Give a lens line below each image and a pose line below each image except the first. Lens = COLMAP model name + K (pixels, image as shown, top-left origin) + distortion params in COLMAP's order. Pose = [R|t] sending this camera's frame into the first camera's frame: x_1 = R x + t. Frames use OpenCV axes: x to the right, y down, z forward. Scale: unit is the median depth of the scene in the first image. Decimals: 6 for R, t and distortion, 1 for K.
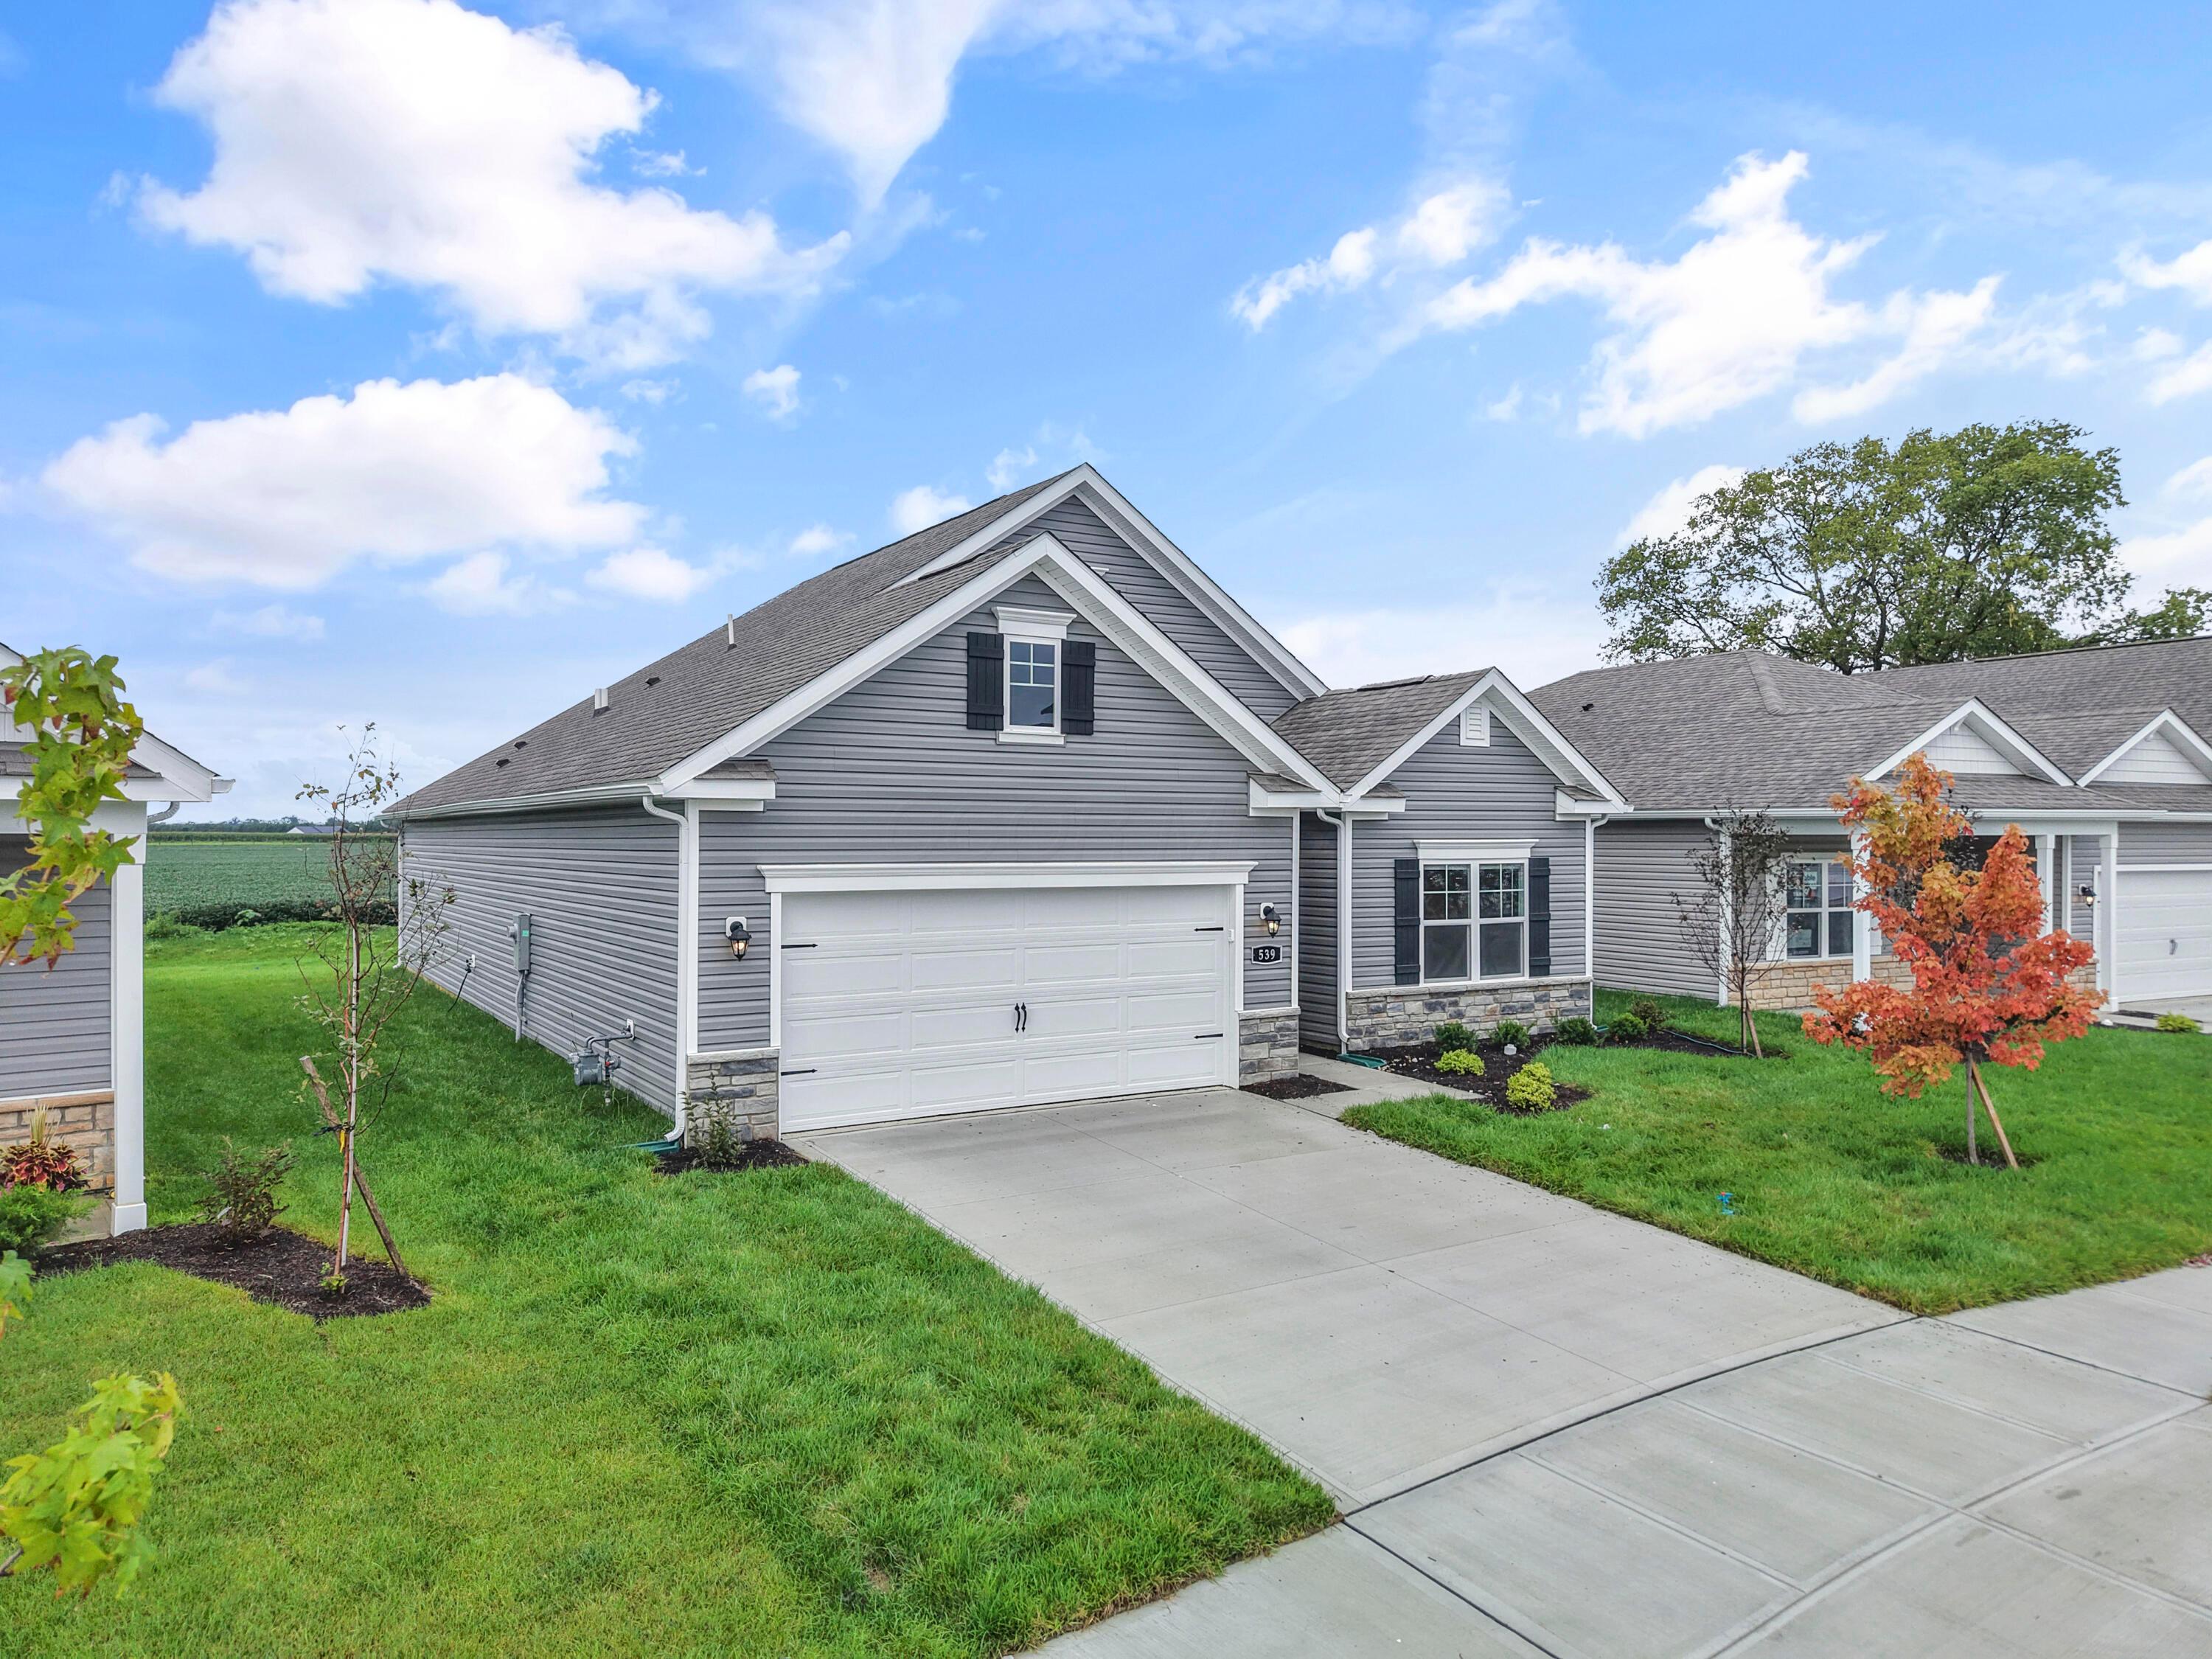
lens RADIAL K [[1513.3, 0, 1106.0], [0, 1513.3, 829.5], [0, 0, 1]] dist [0.012155, -0.003866]
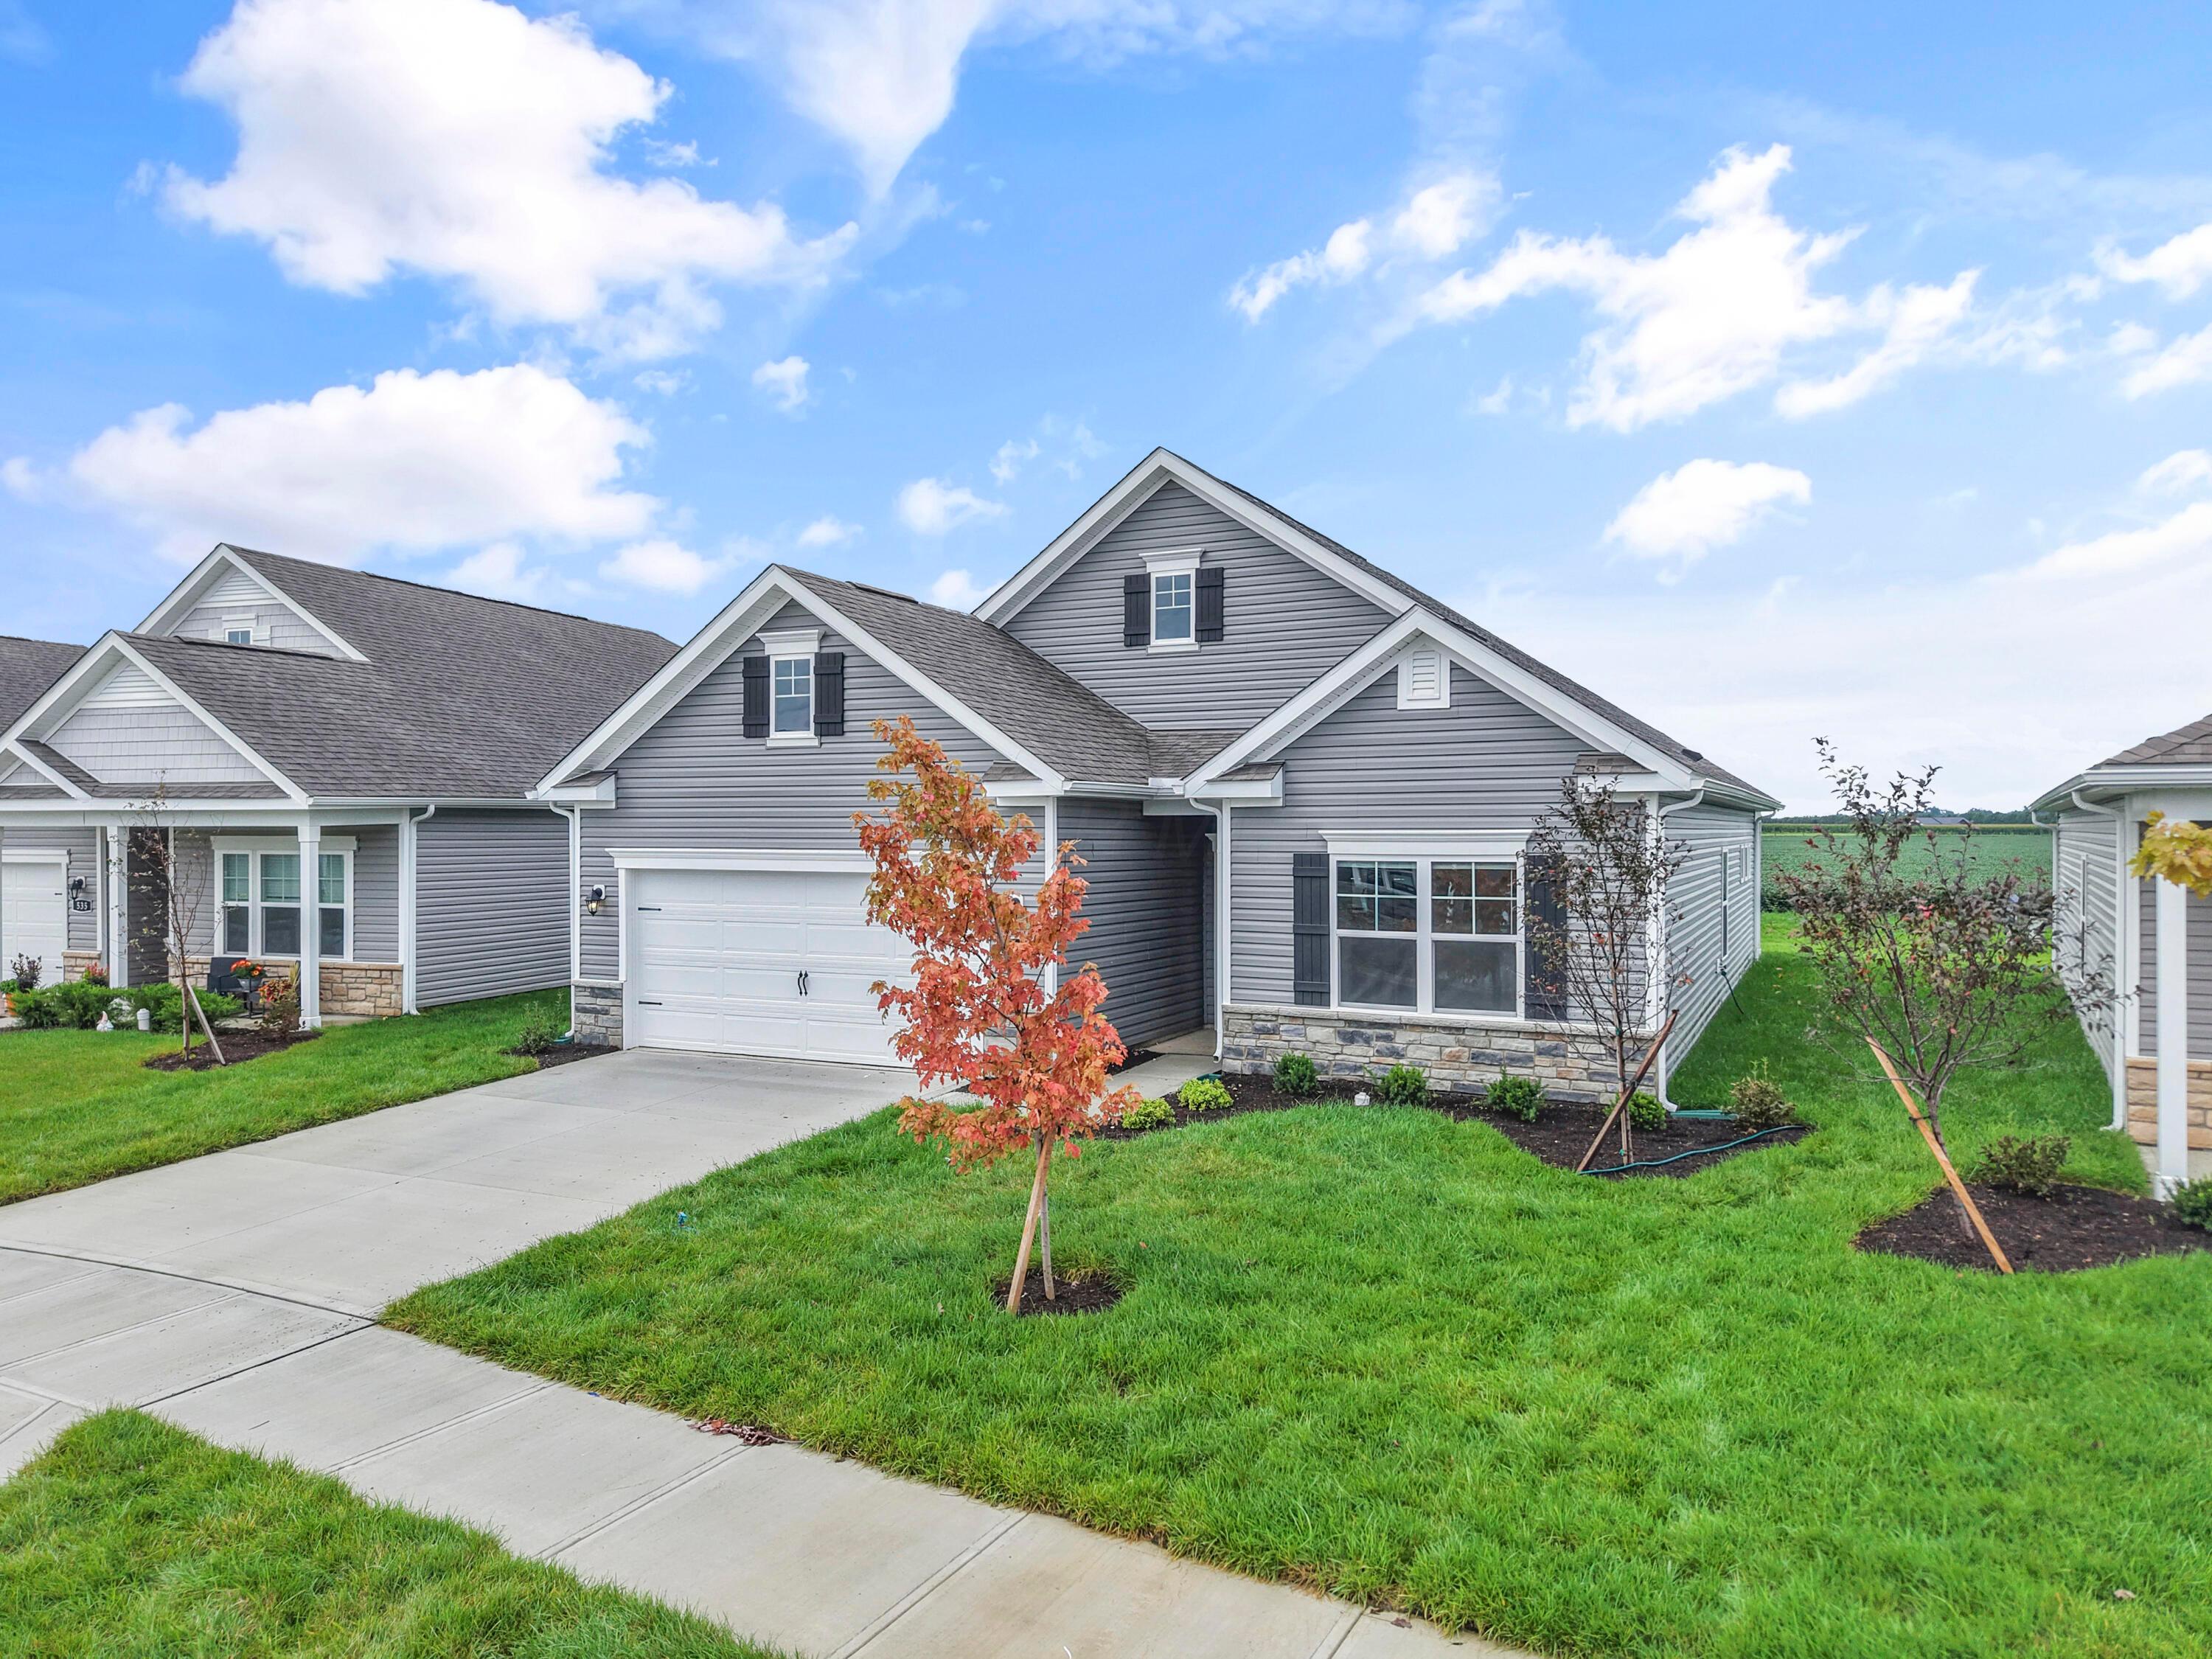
lens RADIAL K [[1507.6, 0, 1079.1], [0, 1507.6, 840.7], [0, 0, 1]] dist [0.013352, -0.005107]
pose [[0.518657, 0.006146, -0.854961, 1.028220], [0.004789, 0.999938, 0.010093, 0.004682], [0.854969, -0.009329, 0.518595, 0.573768]]
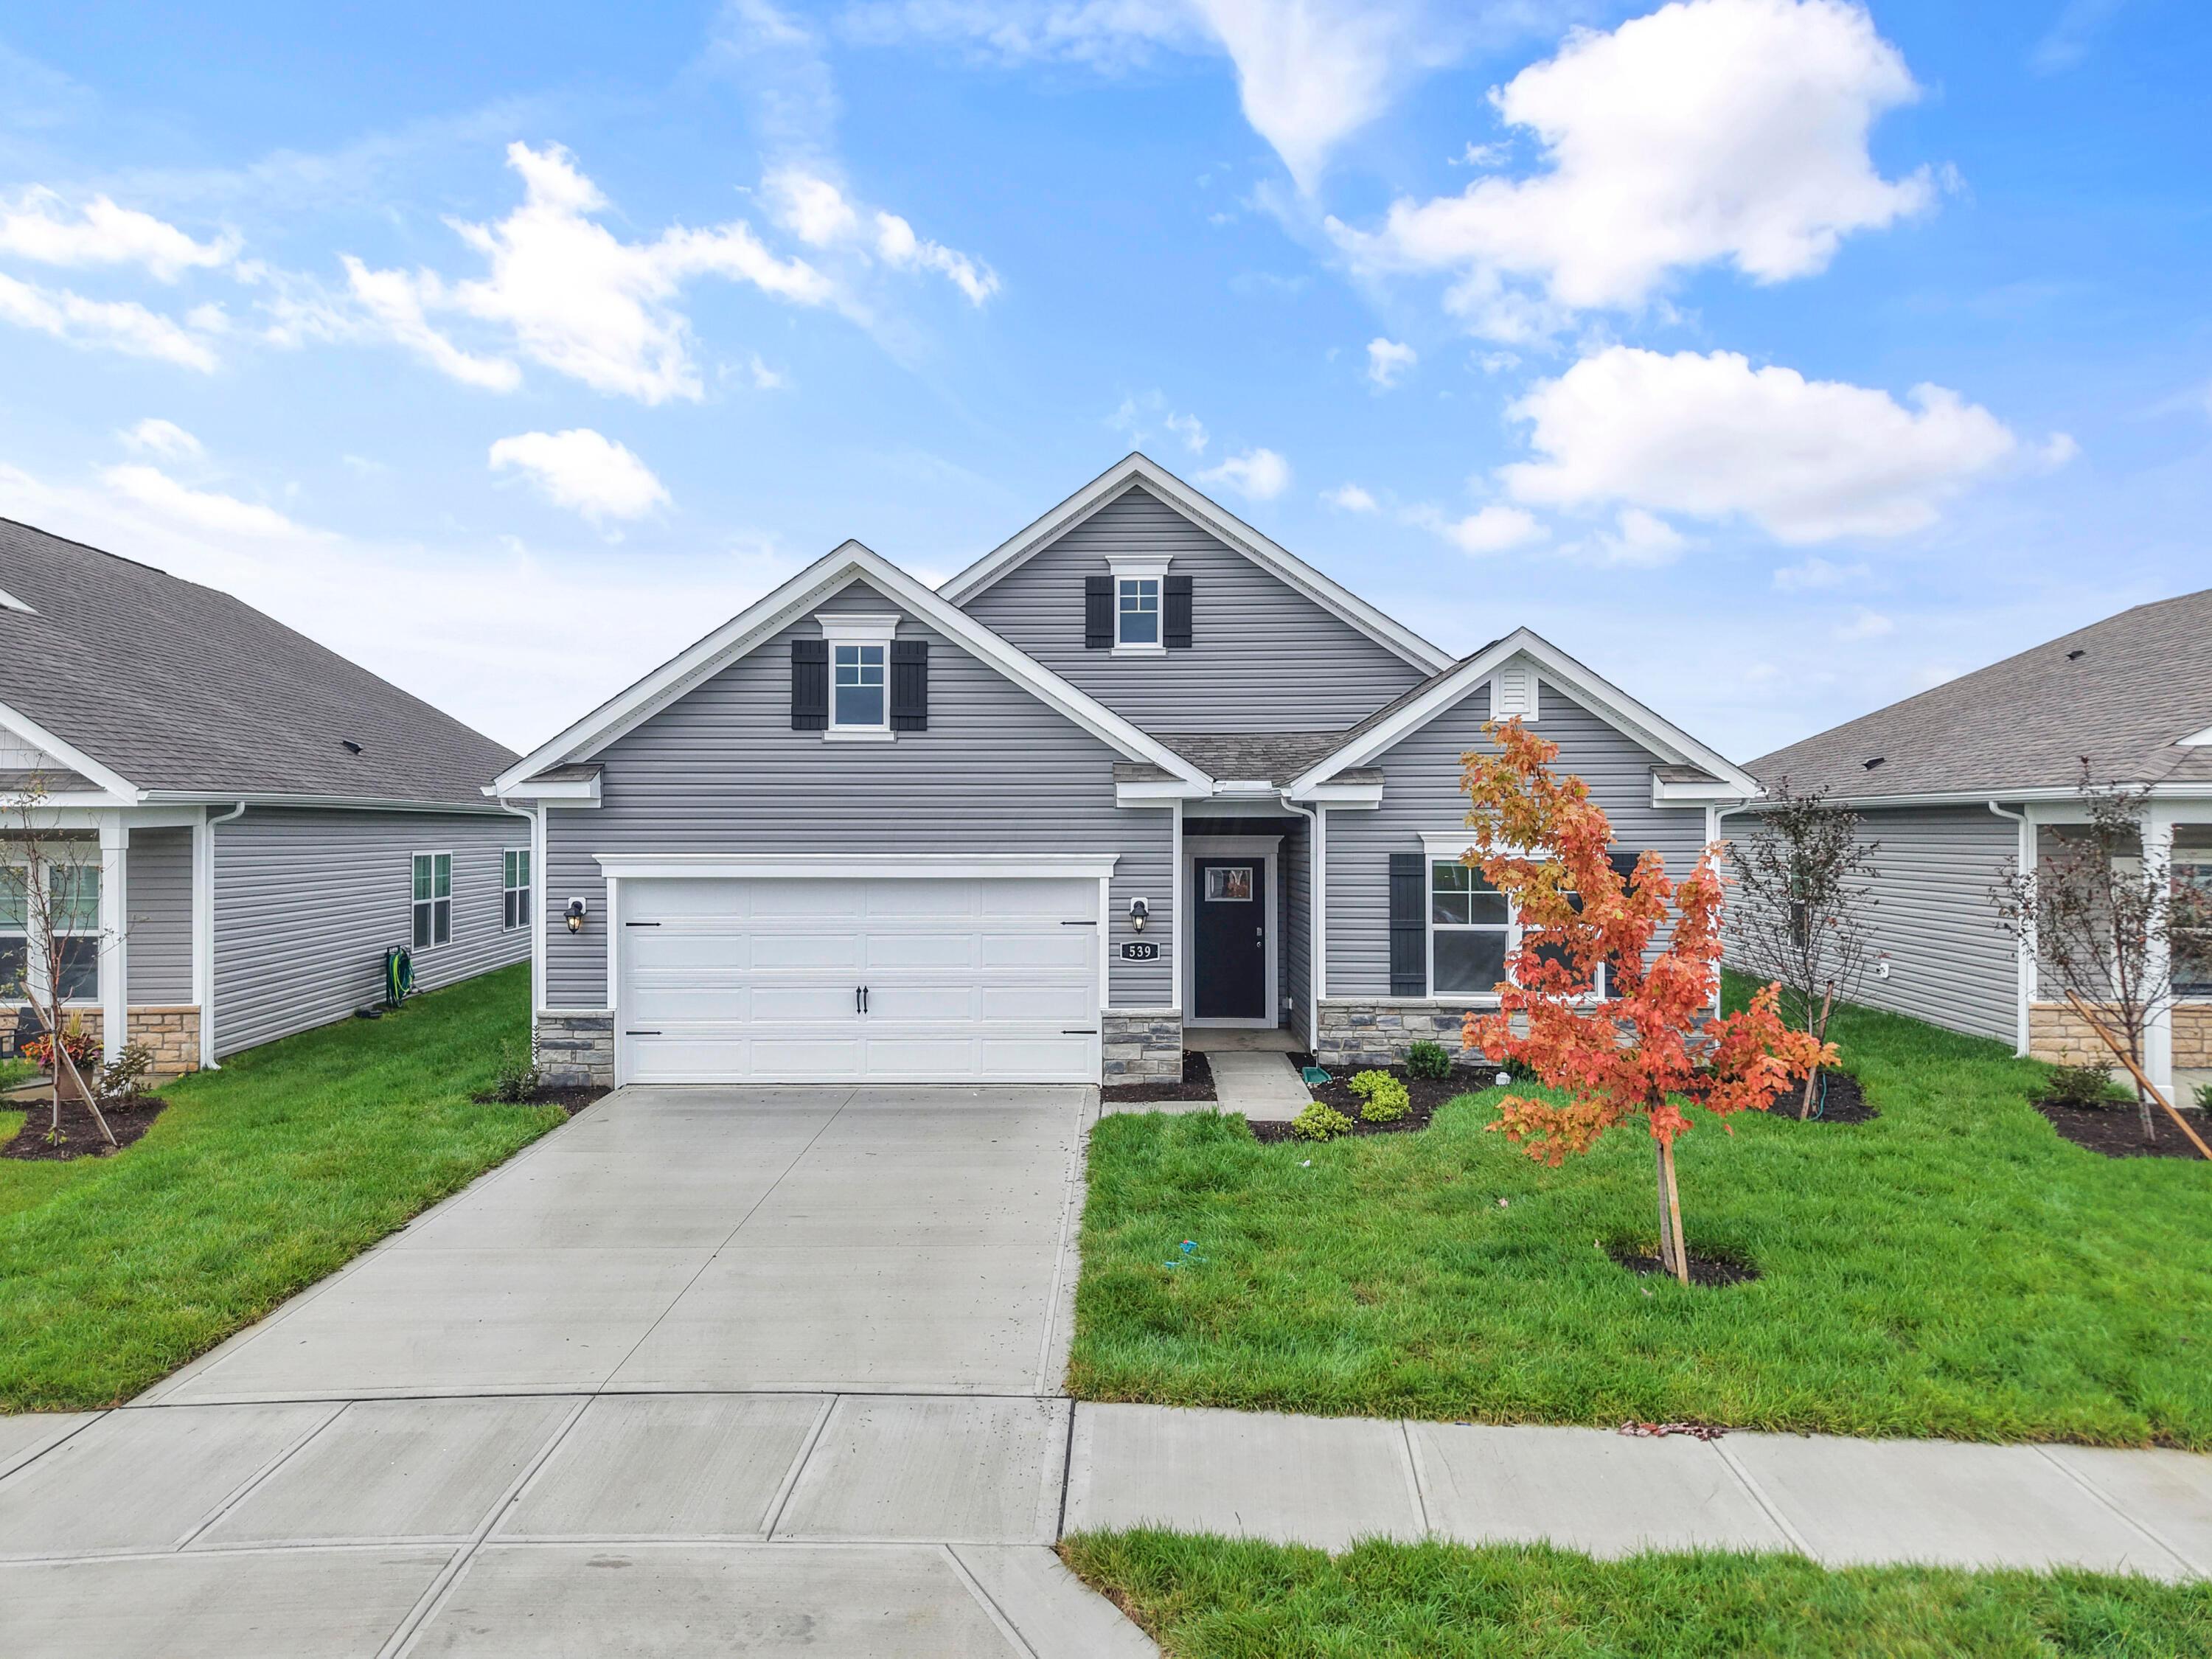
lens RADIAL K [[1507.6, 0, 1079.1], [0, 1507.6, 840.7], [0, 0, 1]] dist [0.013352, -0.005107]
pose [[0.834036, 0.001353, -0.551709, 0.644756], [0.004669, 0.999944, 0.009510, 0.003582], [0.551690, -0.010507, 0.833983, 0.200357]]
